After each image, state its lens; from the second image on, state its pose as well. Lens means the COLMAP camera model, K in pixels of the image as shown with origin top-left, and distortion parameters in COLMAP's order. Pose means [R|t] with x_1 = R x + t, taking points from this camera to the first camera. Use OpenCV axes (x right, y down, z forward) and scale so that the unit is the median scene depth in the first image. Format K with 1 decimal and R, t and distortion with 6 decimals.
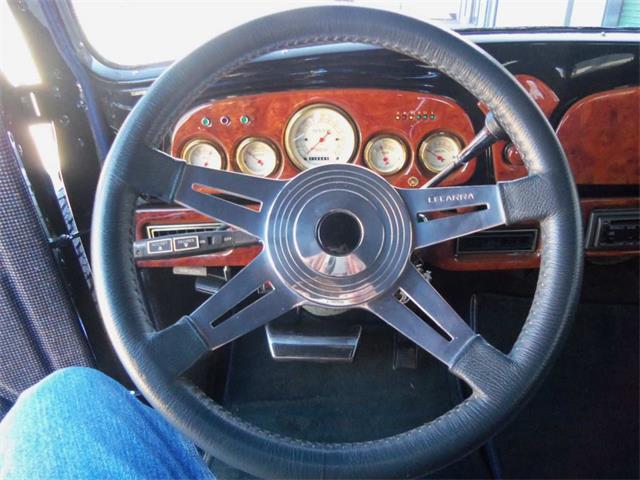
lens RADIAL K [[514.3, 0, 313.1], [0, 514.3, 212.3], [0, 0, 1]] dist [-0.070024, 0.040869]
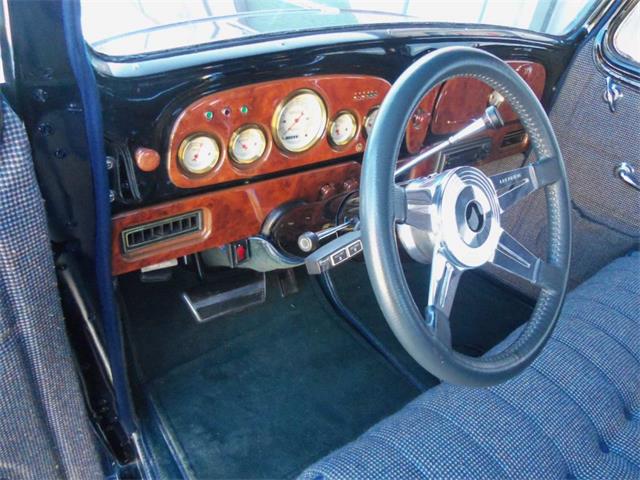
lens RADIAL K [[514.3, 0, 313.1], [0, 514.3, 212.3], [0, 0, 1]] dist [-0.070024, 0.040869]
pose [[0.773038, -0.208143, 0.599240, -0.659197], [0.096110, 0.972162, 0.213690, -0.181995], [-0.627037, -0.107597, 0.771523, 0.108938]]
